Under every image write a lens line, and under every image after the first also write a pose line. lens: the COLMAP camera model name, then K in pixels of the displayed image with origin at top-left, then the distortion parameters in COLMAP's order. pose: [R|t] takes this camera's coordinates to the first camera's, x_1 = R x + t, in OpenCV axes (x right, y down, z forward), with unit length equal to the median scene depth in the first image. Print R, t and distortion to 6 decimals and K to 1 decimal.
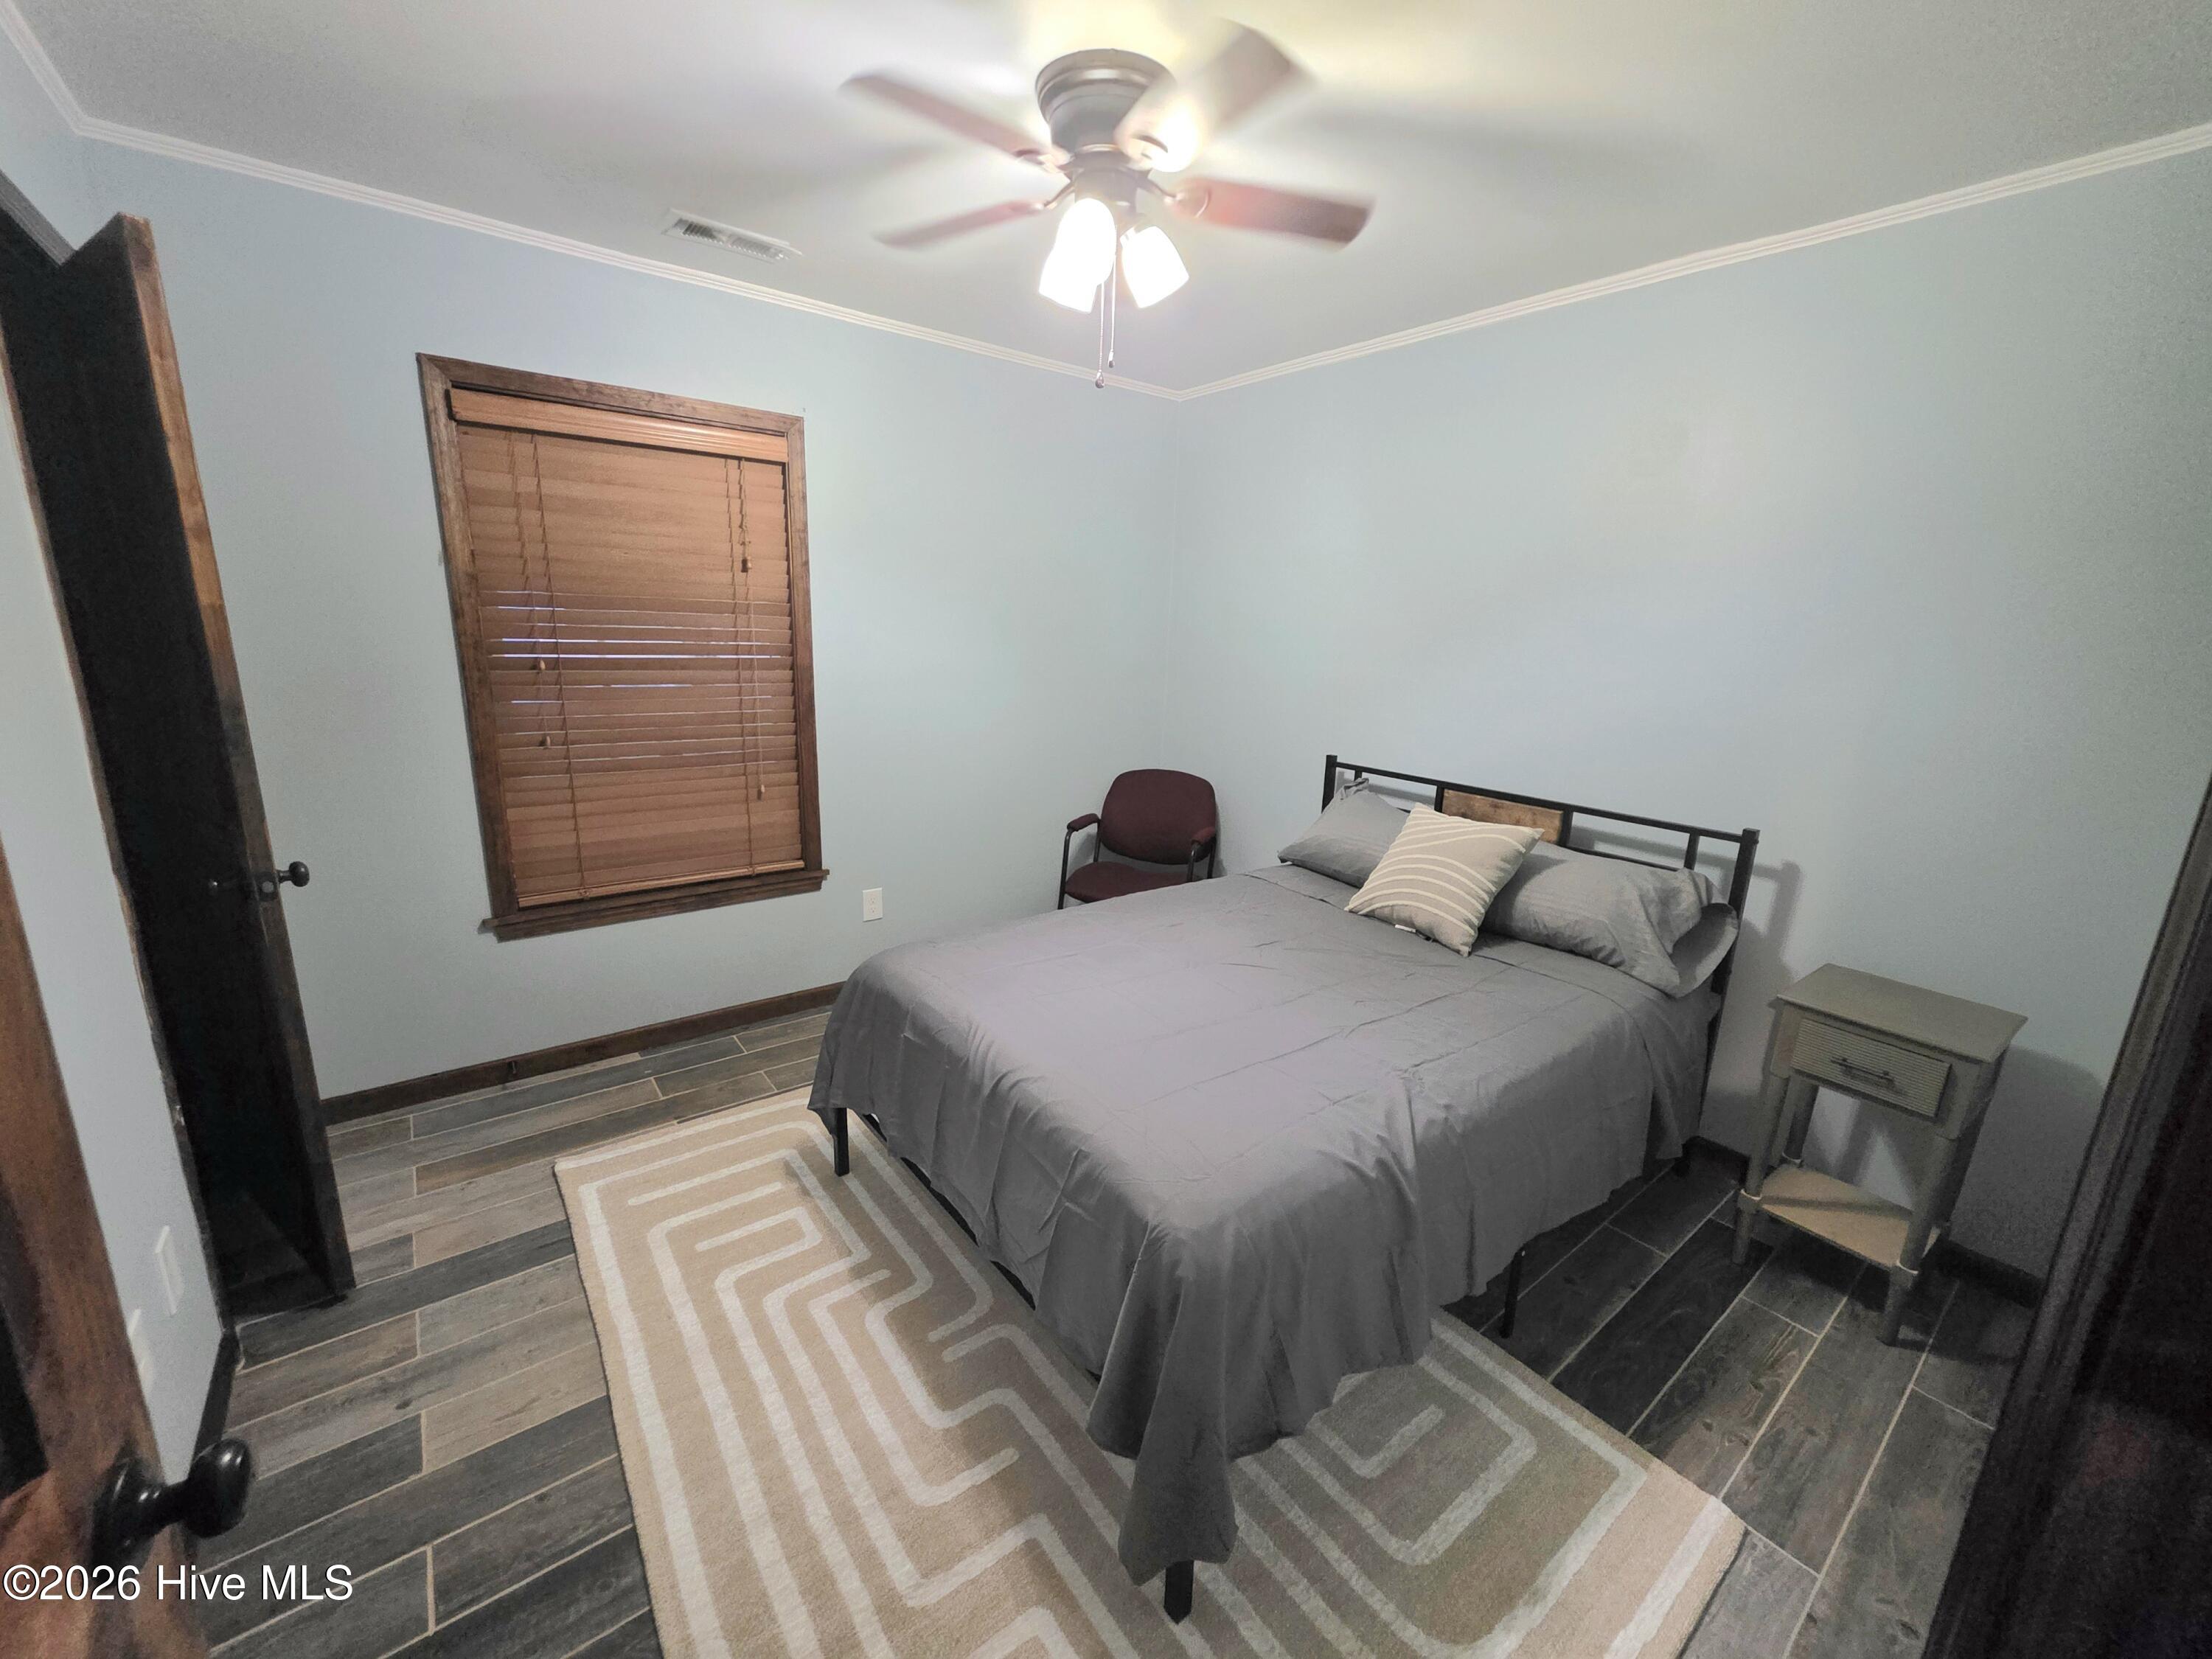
lens RADIAL K [[867.9, 0, 1106.0], [0, 867.9, 829.5], [0, 0, 1]] dist [-0.017212, -0.000037]
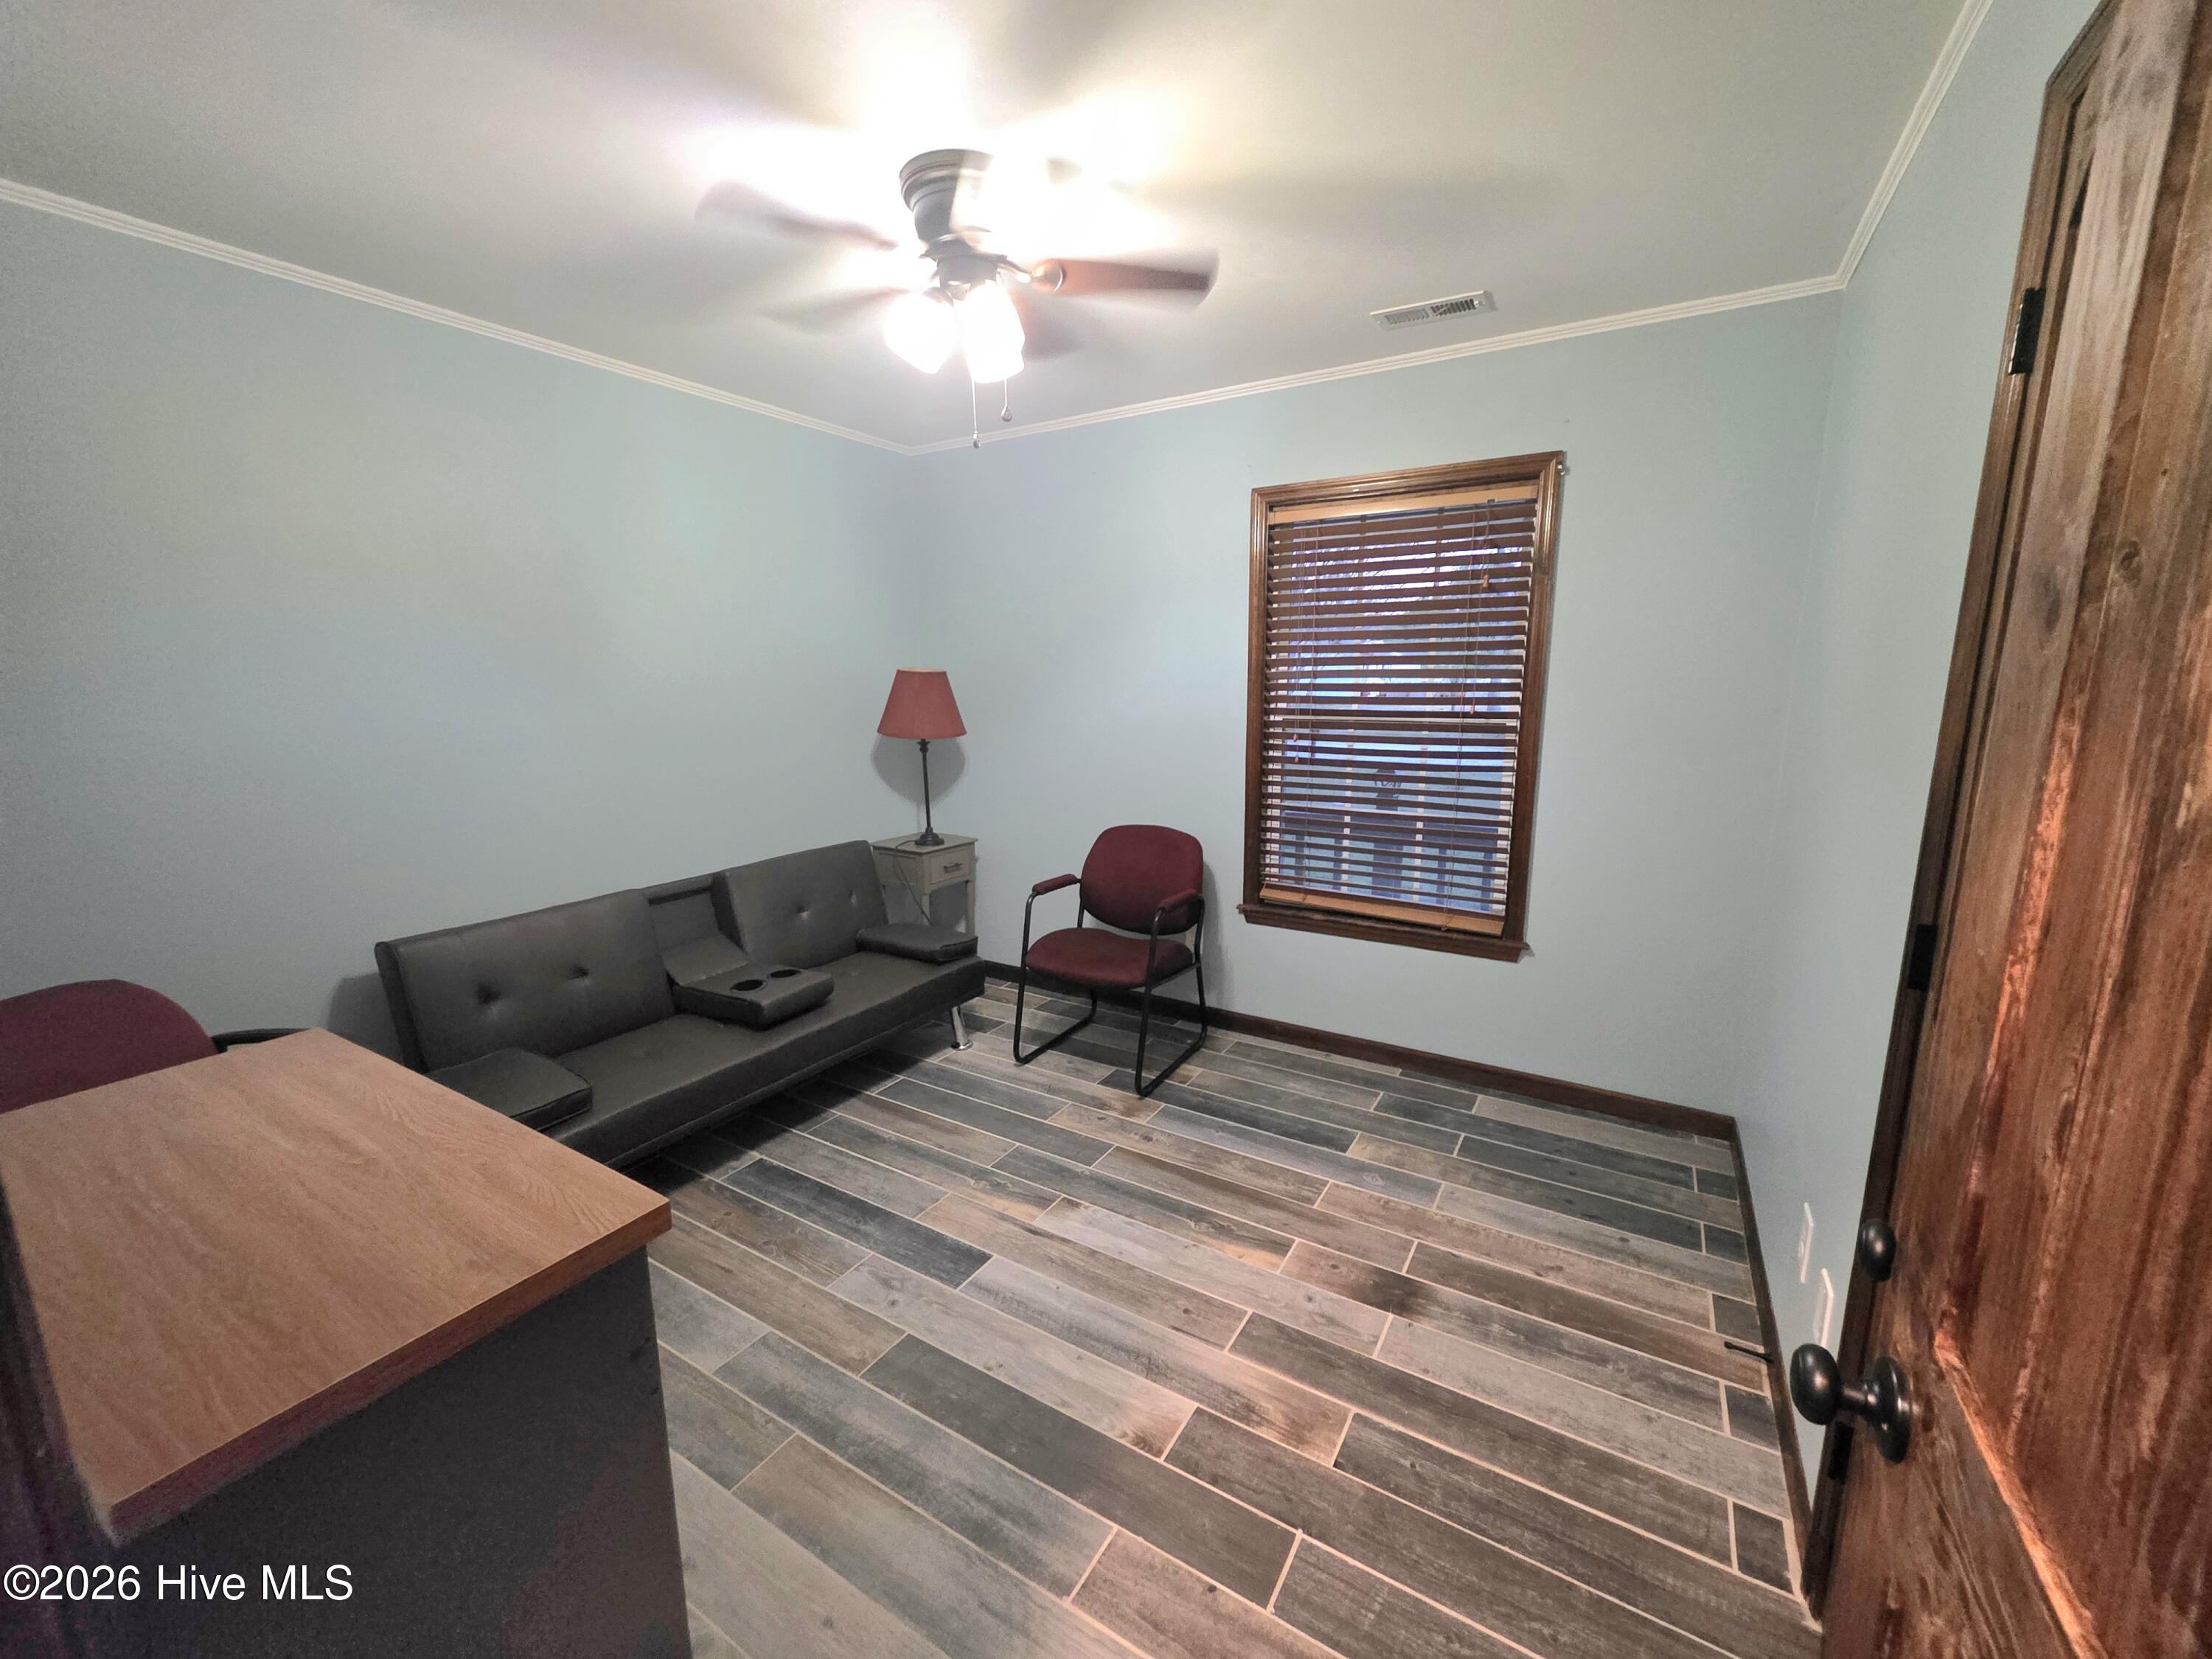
lens RADIAL K [[867.9, 0, 1106.0], [0, 867.9, 829.5], [0, 0, 1]] dist [-0.017212, -0.000037]
pose [[0.360229, 0.130669, -0.923667, 0.419421], [-0.195000, 0.978815, 0.062421, -0.050134], [0.912255, 0.157629, 0.378078, 0.300433]]
